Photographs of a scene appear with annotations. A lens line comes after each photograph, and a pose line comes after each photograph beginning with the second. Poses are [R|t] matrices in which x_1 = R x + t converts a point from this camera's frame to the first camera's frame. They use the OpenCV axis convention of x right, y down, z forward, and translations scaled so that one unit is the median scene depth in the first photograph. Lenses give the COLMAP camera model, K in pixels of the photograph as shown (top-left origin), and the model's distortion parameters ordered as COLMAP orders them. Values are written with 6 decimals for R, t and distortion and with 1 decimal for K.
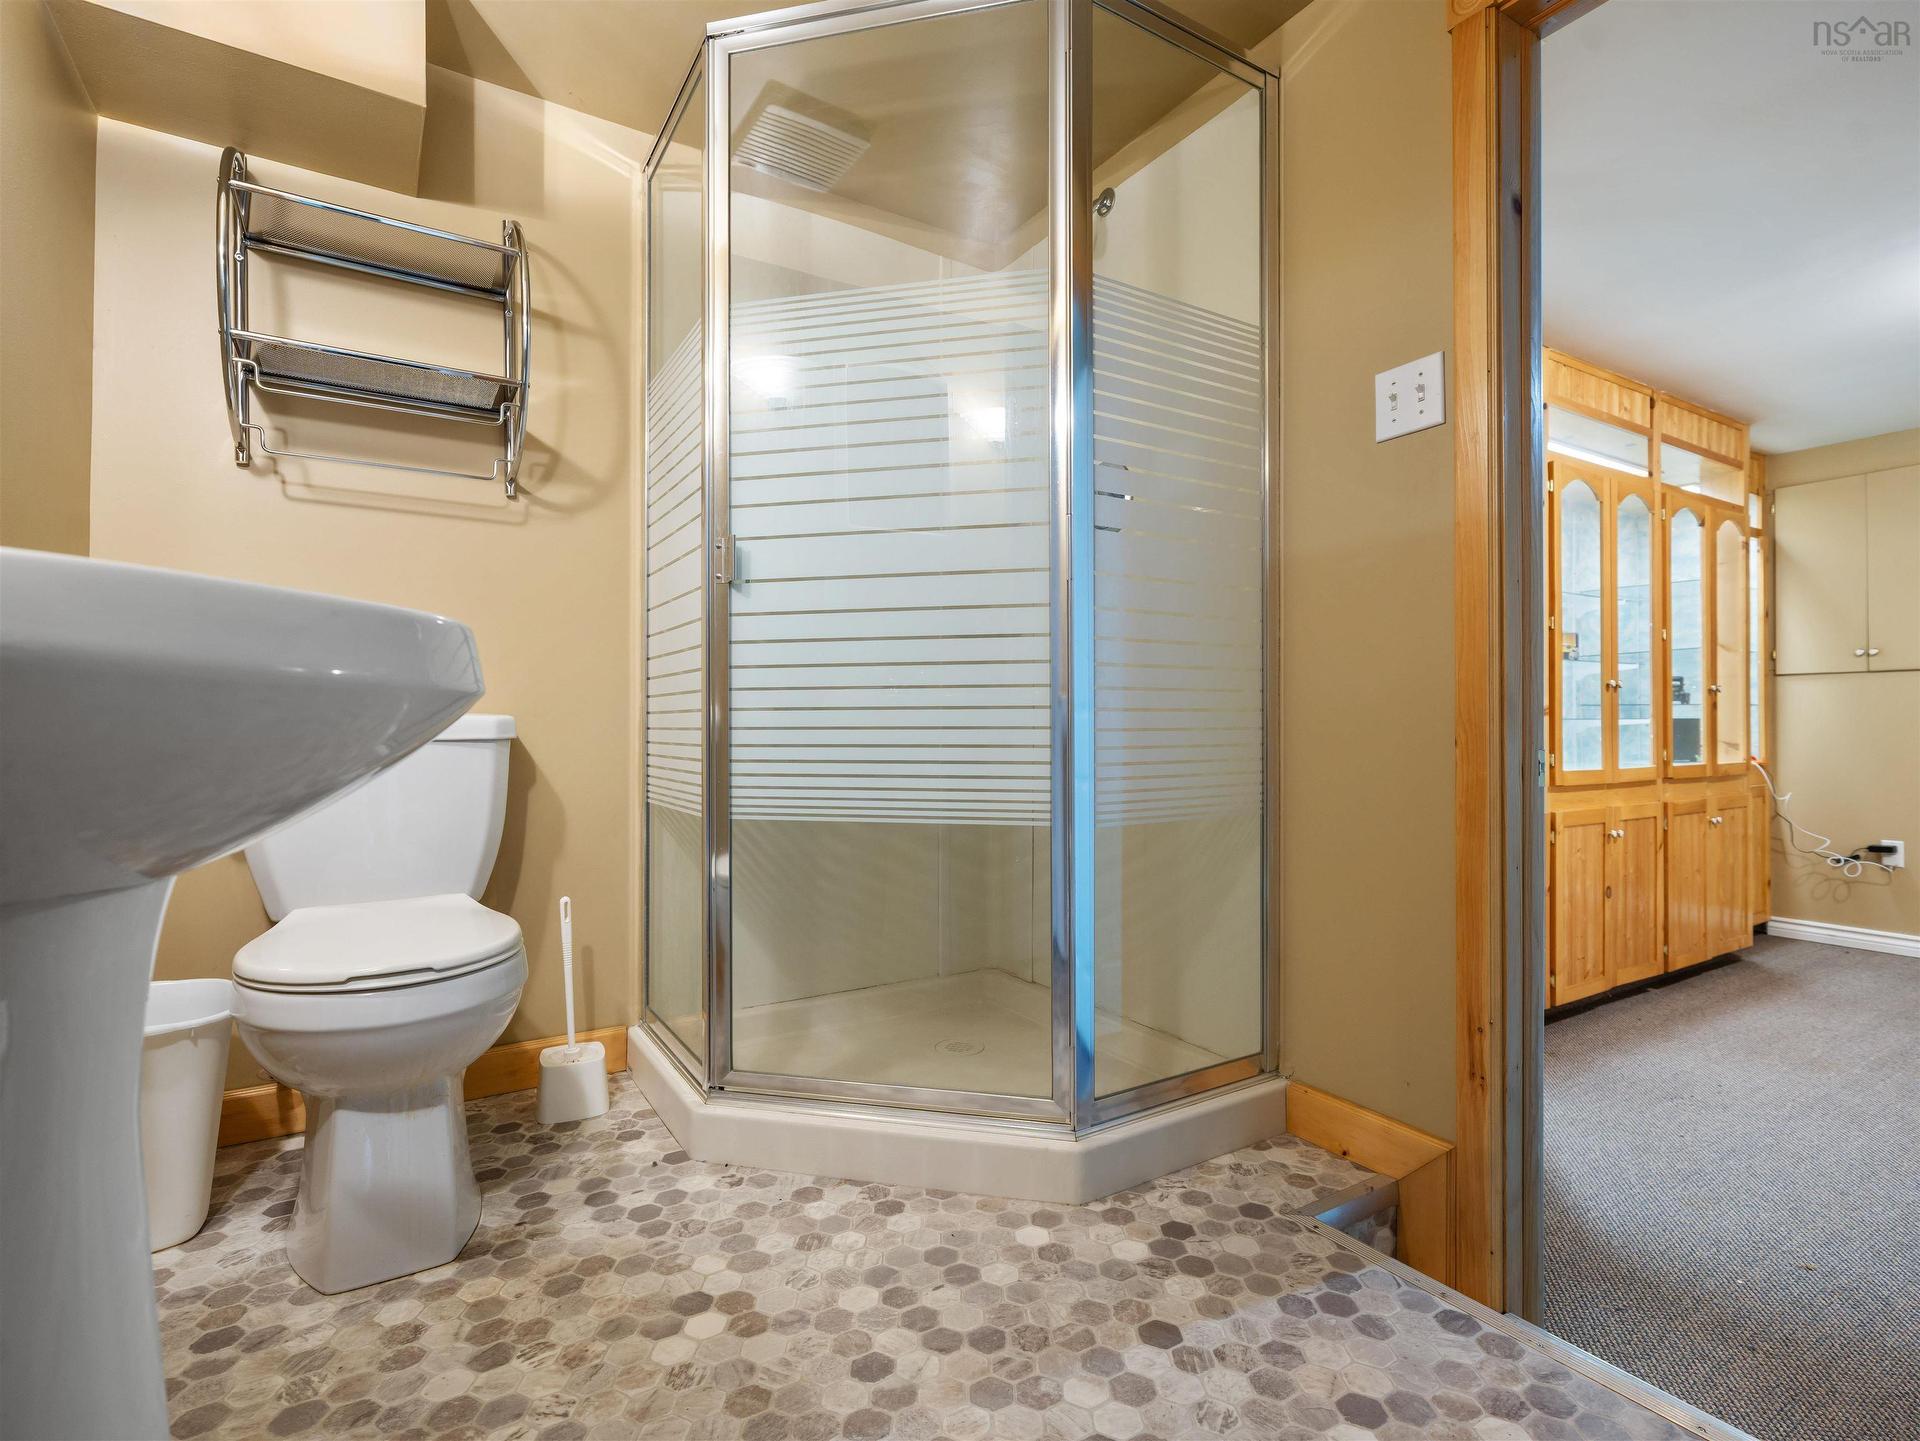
lens RADIAL K [[941.7, 0, 955.5], [0, 941.7, 714.5], [0, 0, 1]] dist [-0.005502, 0.003296]
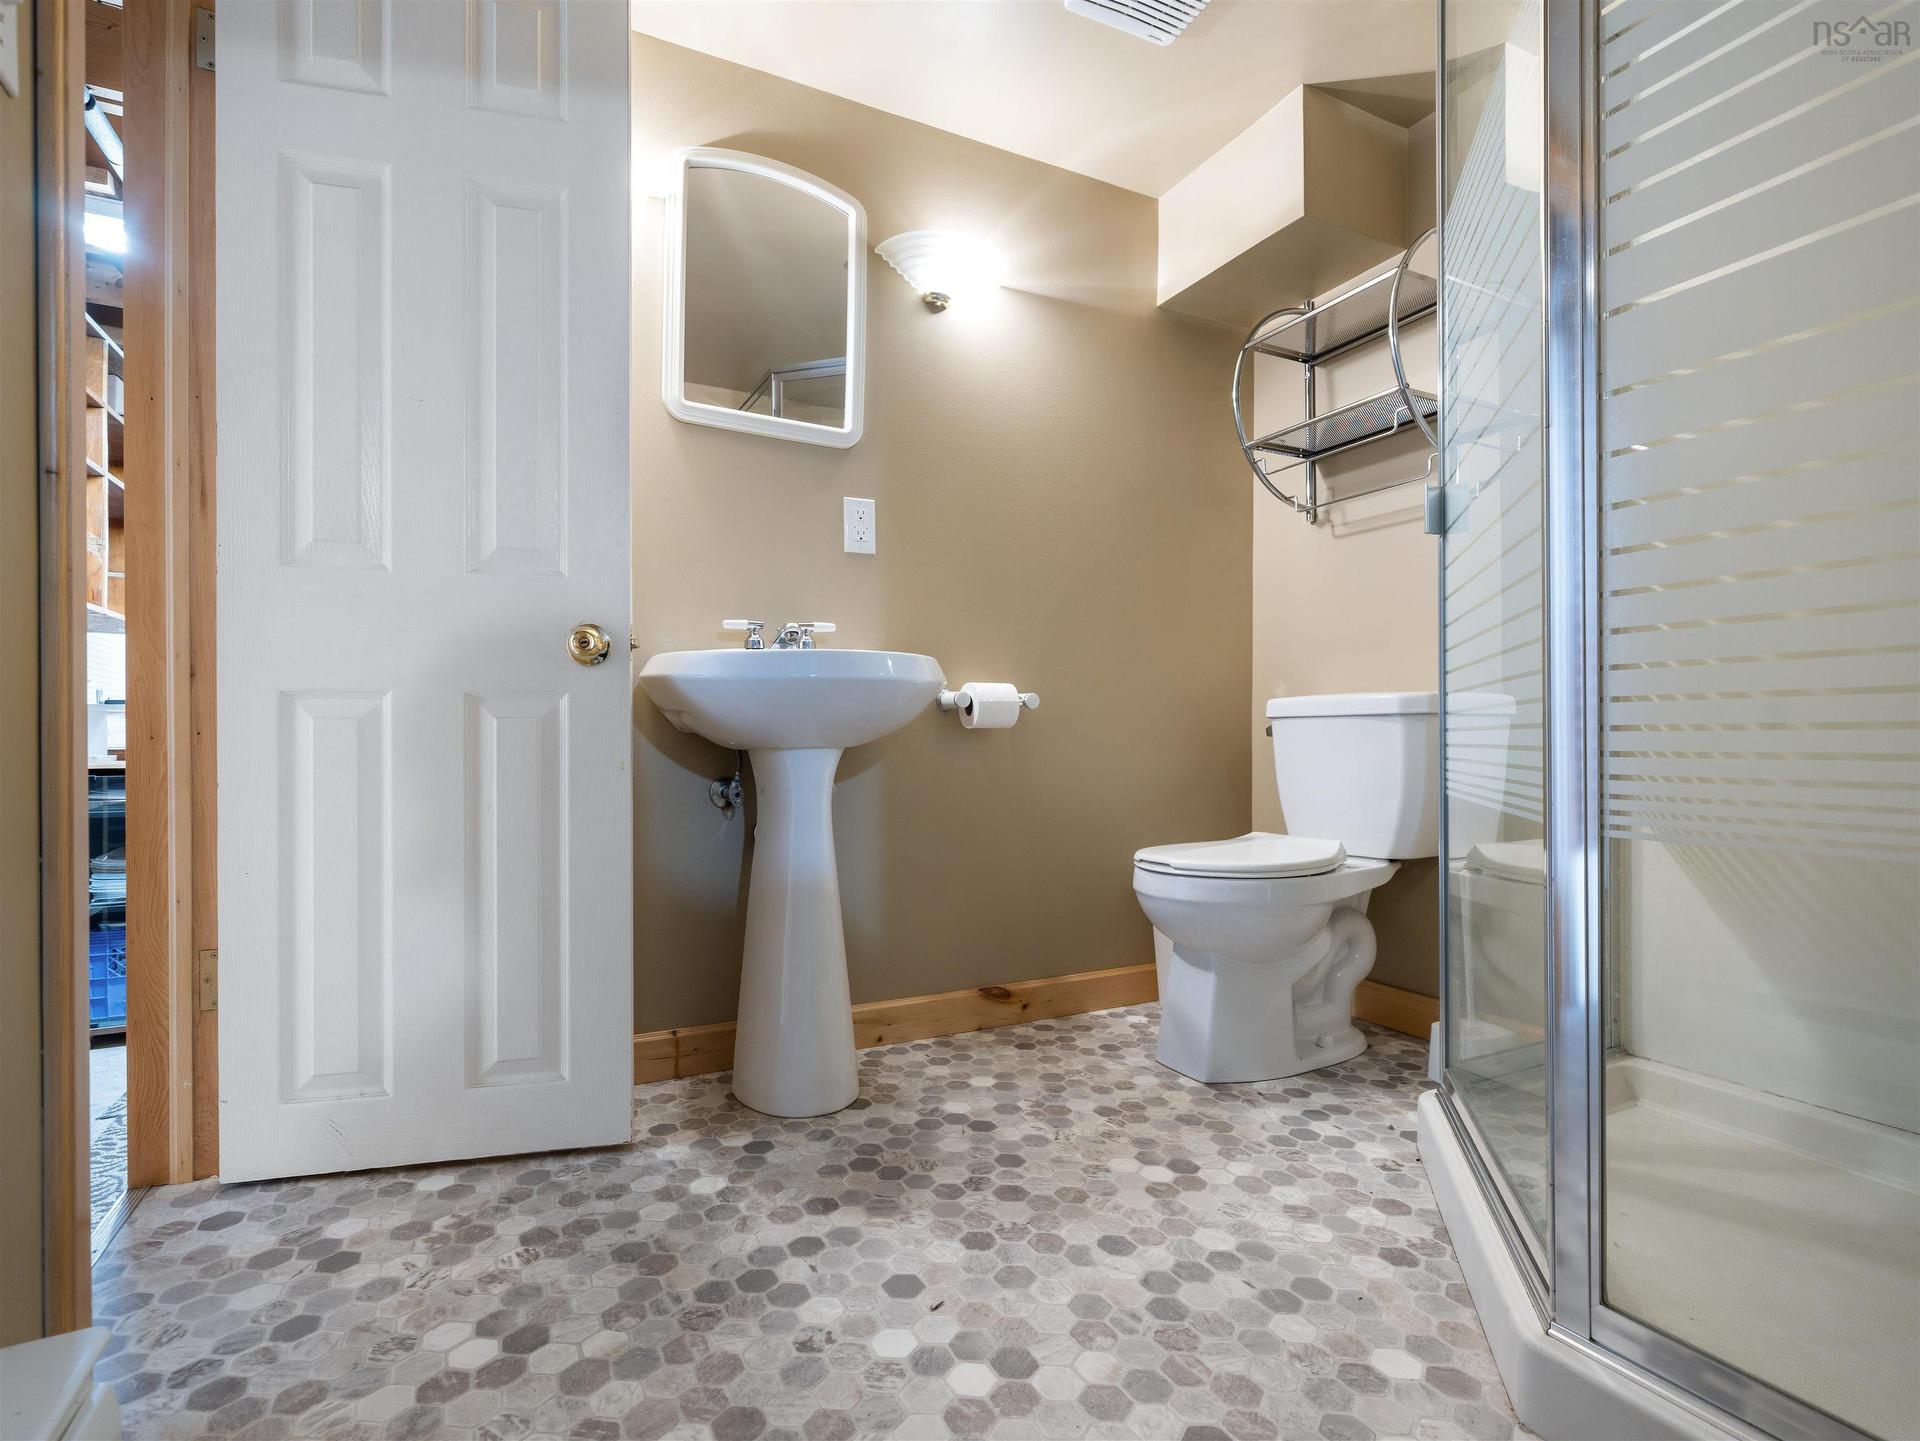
lens RADIAL K [[941.7, 0, 955.0], [0, 941.7, 727.7], [0, 0, 1]] dist [-0.005502, 0.003296]
pose [[-0.091579, -0.005911, -0.995780, 0.941293], [0.013382, 0.999885, -0.007166, 0.059711], [0.995708, -0.013982, -0.091489, 0.802466]]
